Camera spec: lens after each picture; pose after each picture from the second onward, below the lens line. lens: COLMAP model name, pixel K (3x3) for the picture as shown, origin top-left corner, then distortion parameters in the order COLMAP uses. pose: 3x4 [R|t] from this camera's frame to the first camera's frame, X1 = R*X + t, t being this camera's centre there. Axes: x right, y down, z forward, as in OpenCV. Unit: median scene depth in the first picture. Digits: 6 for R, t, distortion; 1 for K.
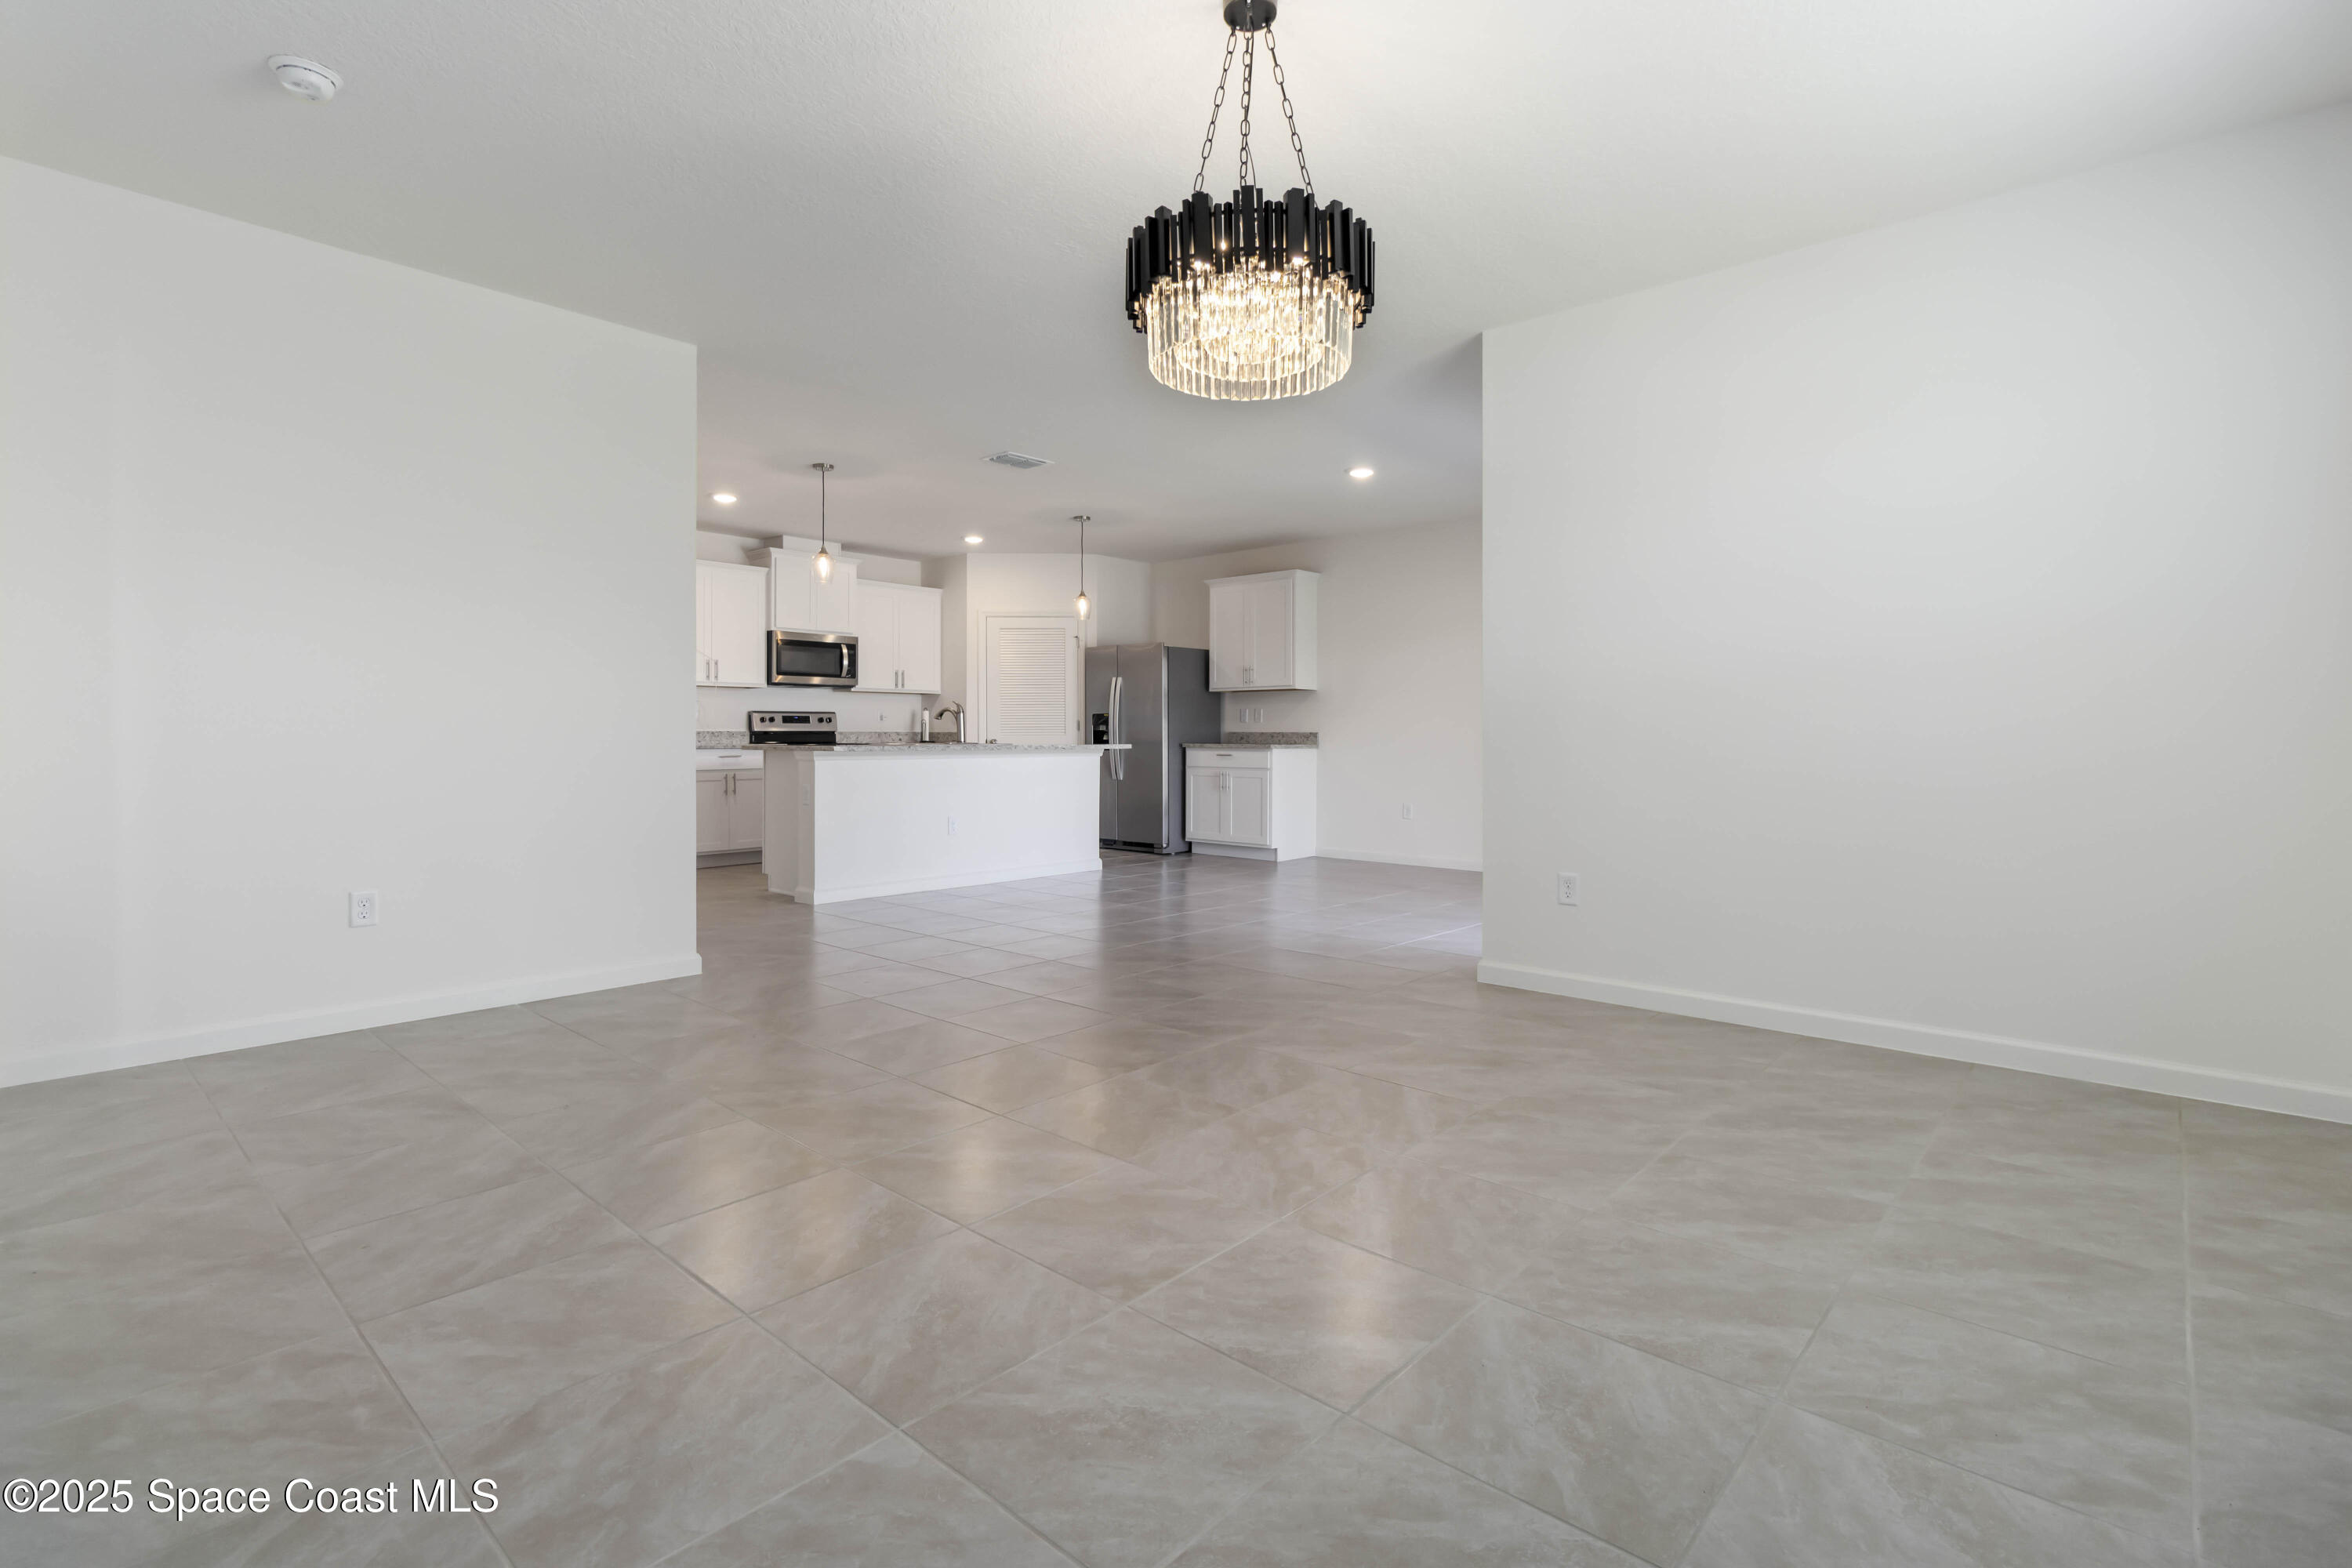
lens RADIAL K [[1092.0, 0, 1182.4], [0, 1092.0, 741.5], [0, 0, 1]] dist [0.000567, -0.000303]
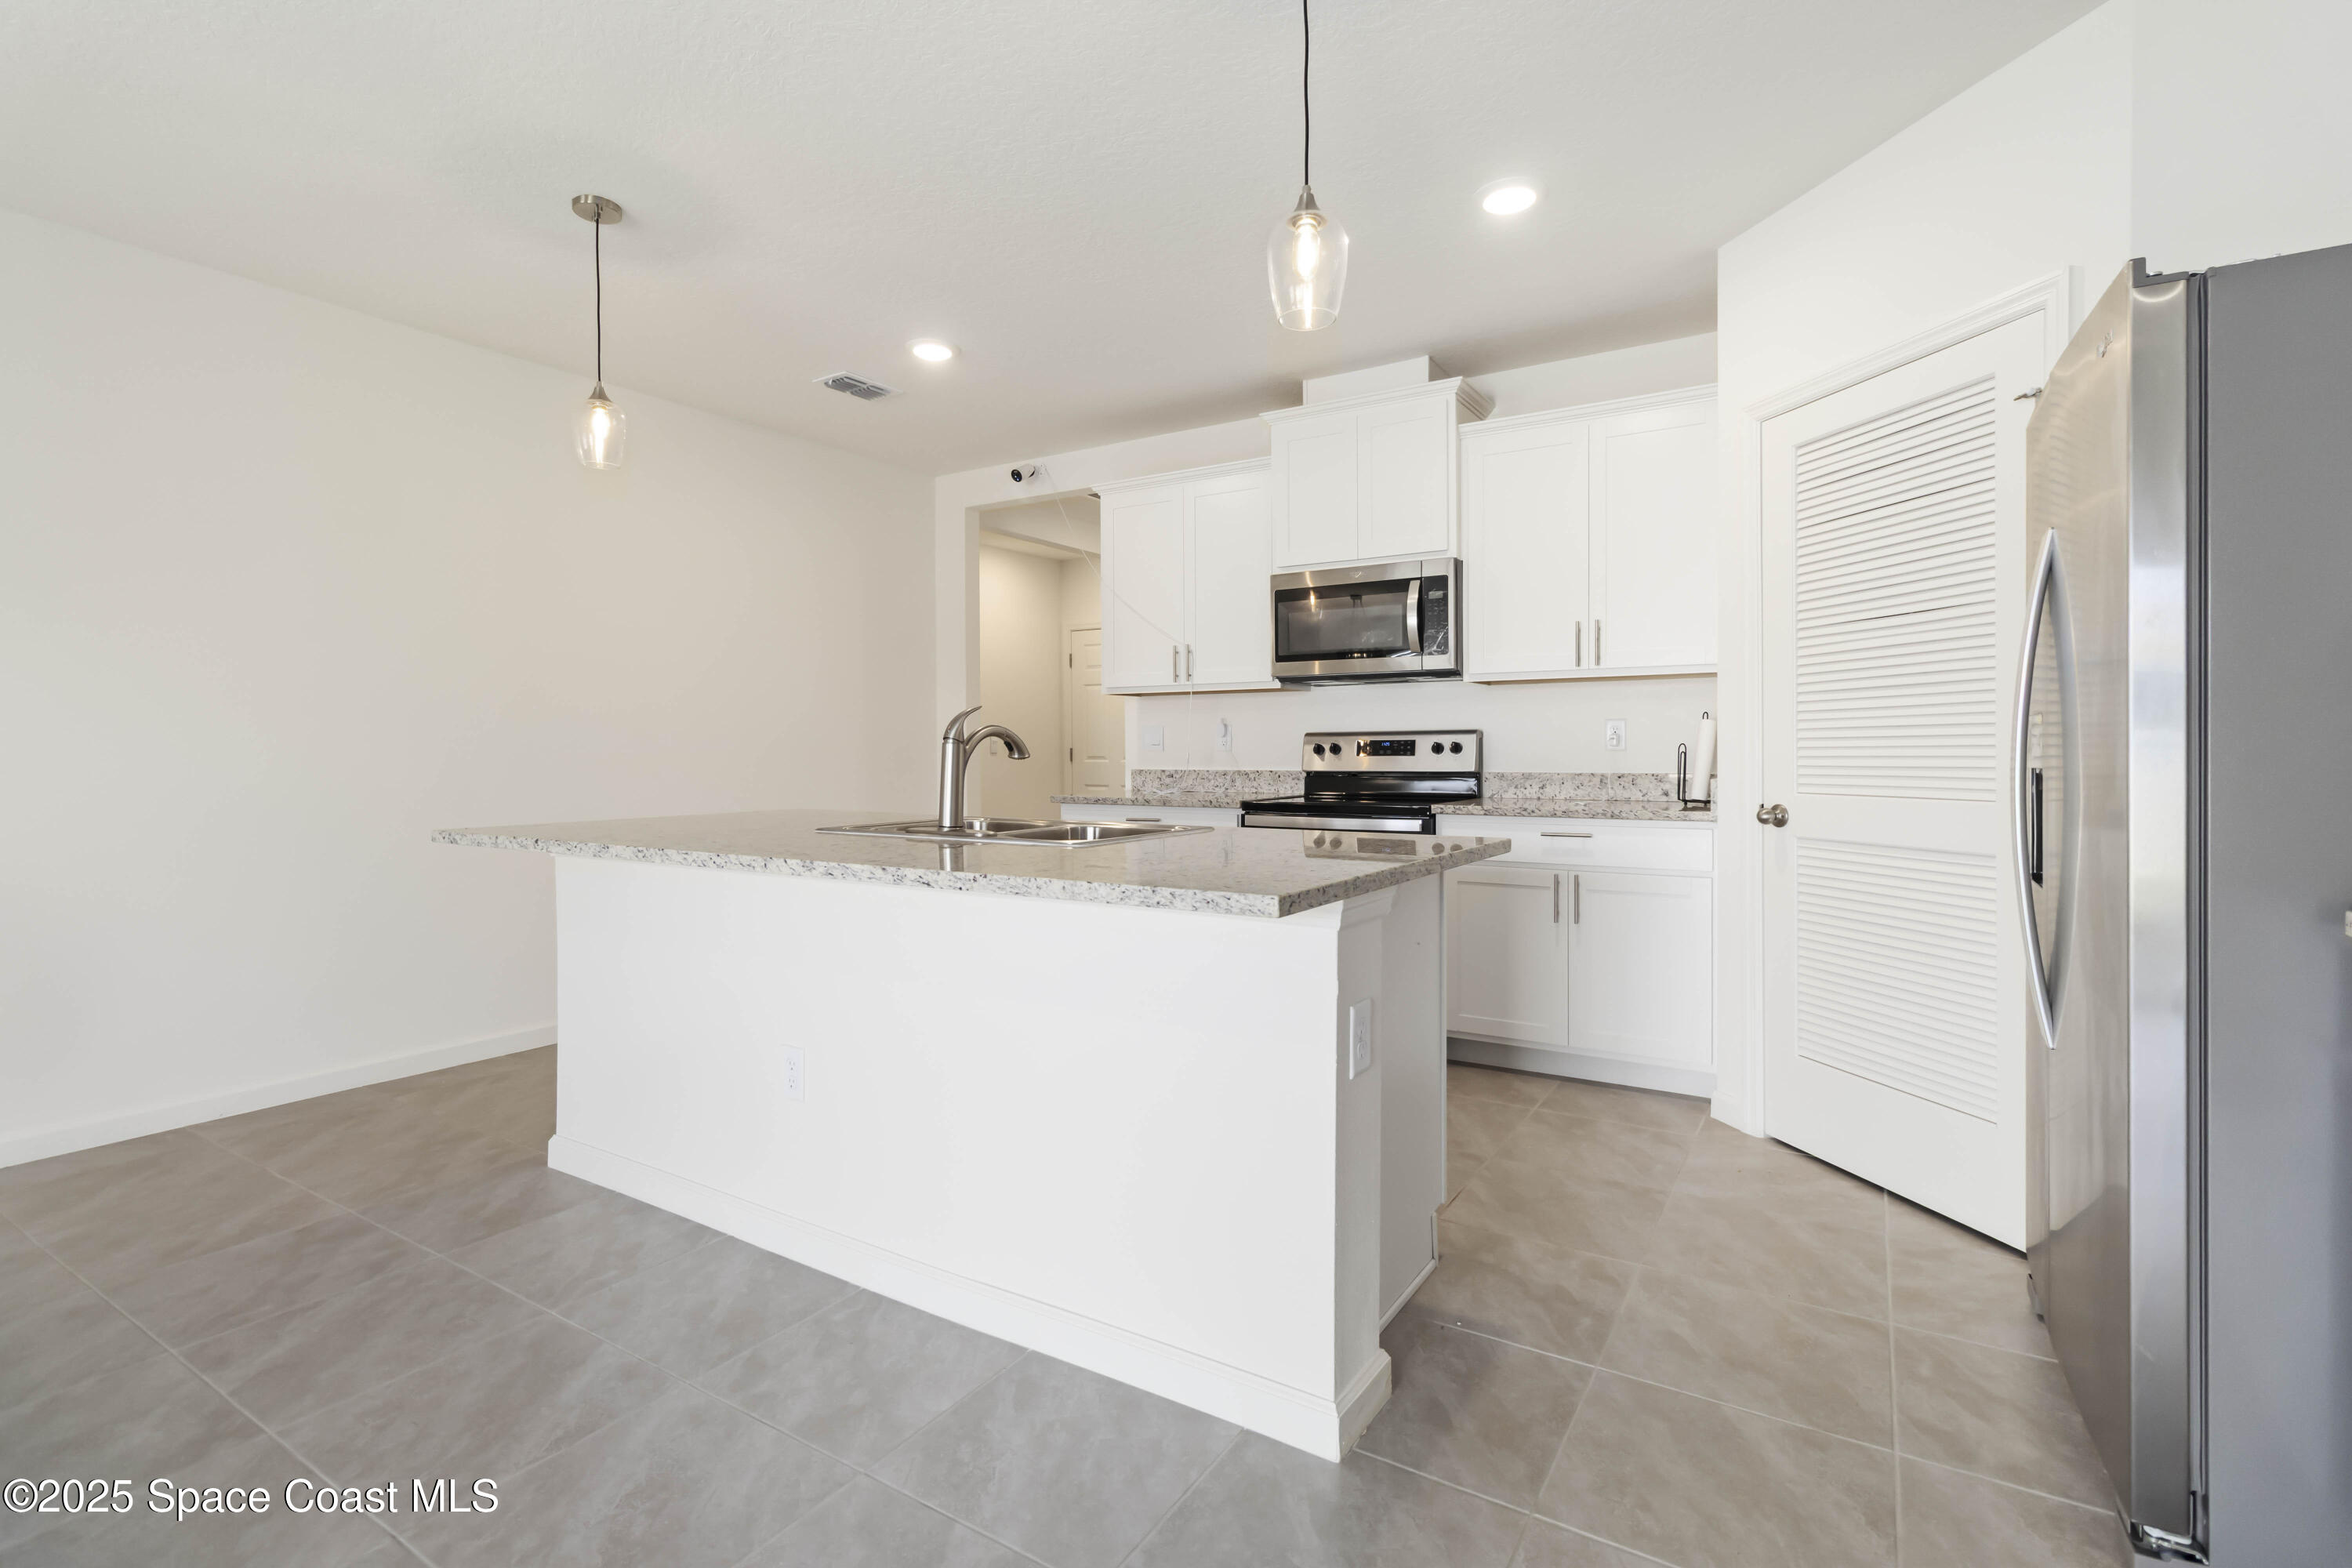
lens RADIAL K [[1092.6, 0, 1177.8], [0, 1092.6, 760.9], [0, 0, 1]] dist [0.001197, 0.000116]
pose [[0.168563, 0.010049, -0.985640, 0.113766], [-0.000259, 0.999948, 0.010151, -0.019155], [0.985691, -0.001456, 0.168556, 0.825458]]
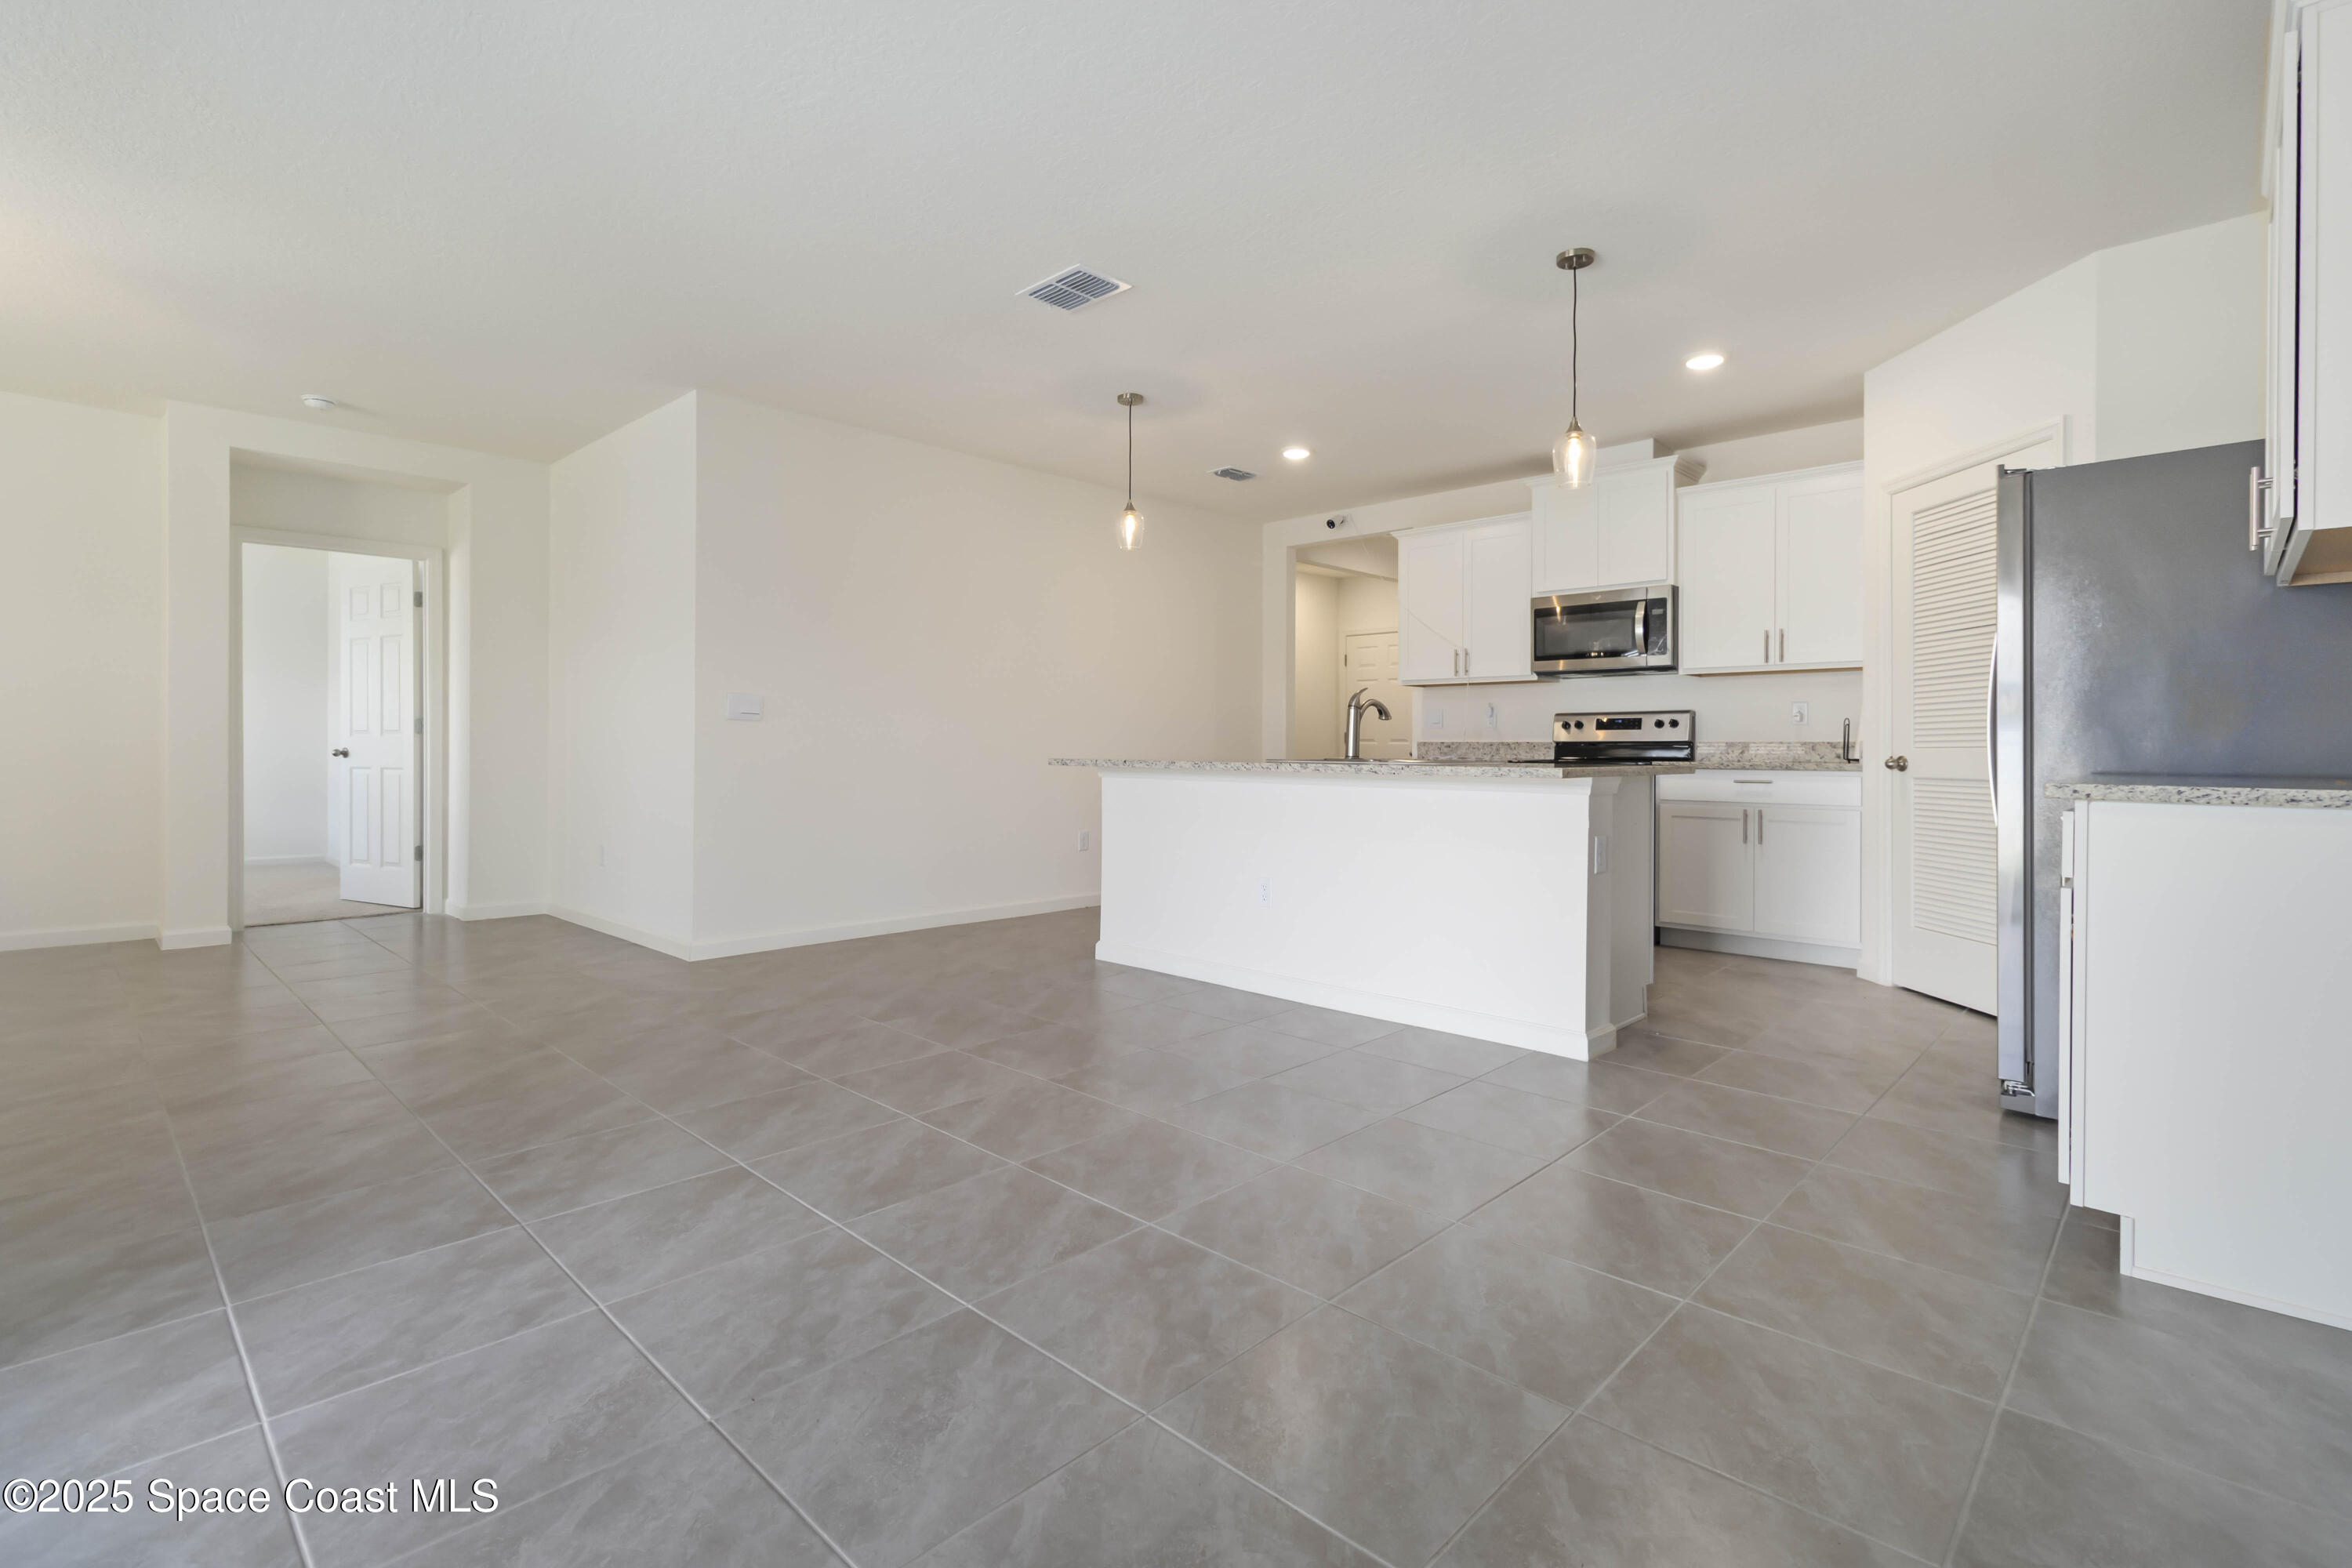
lens RADIAL K [[1087.5, 0, 1175.9], [0, 1087.5, 747.8], [0, 0, 1]] dist [-0.000146, -0.000076]
pose [[-0.032508, -0.000139, -0.999471, 0.312502], [-0.009909, 0.999951, 0.000183, -0.003094], [0.999422, 0.009909, -0.032507, 0.753900]]
